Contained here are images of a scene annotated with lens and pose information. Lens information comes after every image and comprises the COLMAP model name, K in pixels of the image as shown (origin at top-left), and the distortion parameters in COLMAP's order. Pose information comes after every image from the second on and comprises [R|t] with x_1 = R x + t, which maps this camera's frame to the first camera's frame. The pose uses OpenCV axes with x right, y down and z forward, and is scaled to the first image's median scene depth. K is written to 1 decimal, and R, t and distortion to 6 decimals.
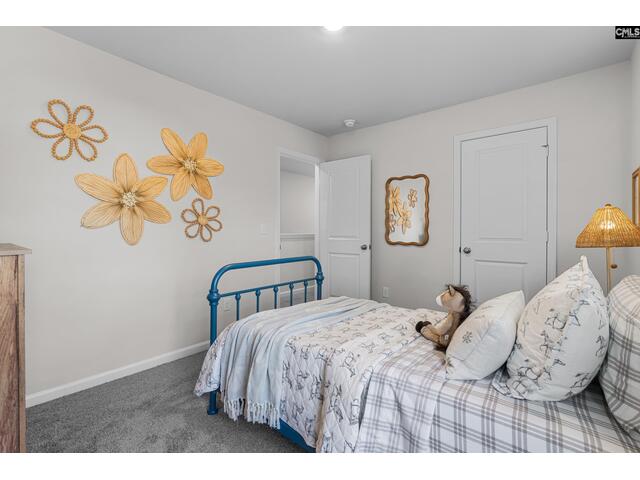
lens RADIAL K [[296.3, 0, 322.8], [0, 296.3, 234.8], [0, 0, 1]] dist [-0.010956, 0.001227]
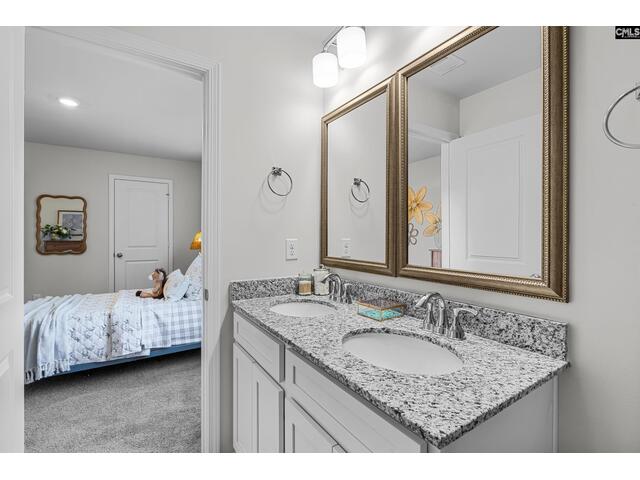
lens RADIAL K [[296.3, 0, 316.5], [0, 296.3, 239.1], [0, 0, 1]] dist [-0.010956, 0.001227]
pose [[0.316193, -0.014251, 0.948588, -1.233896], [0.013350, 0.999855, 0.010571, -0.060238], [-0.948601, 0.009321, 0.316337, -0.796258]]
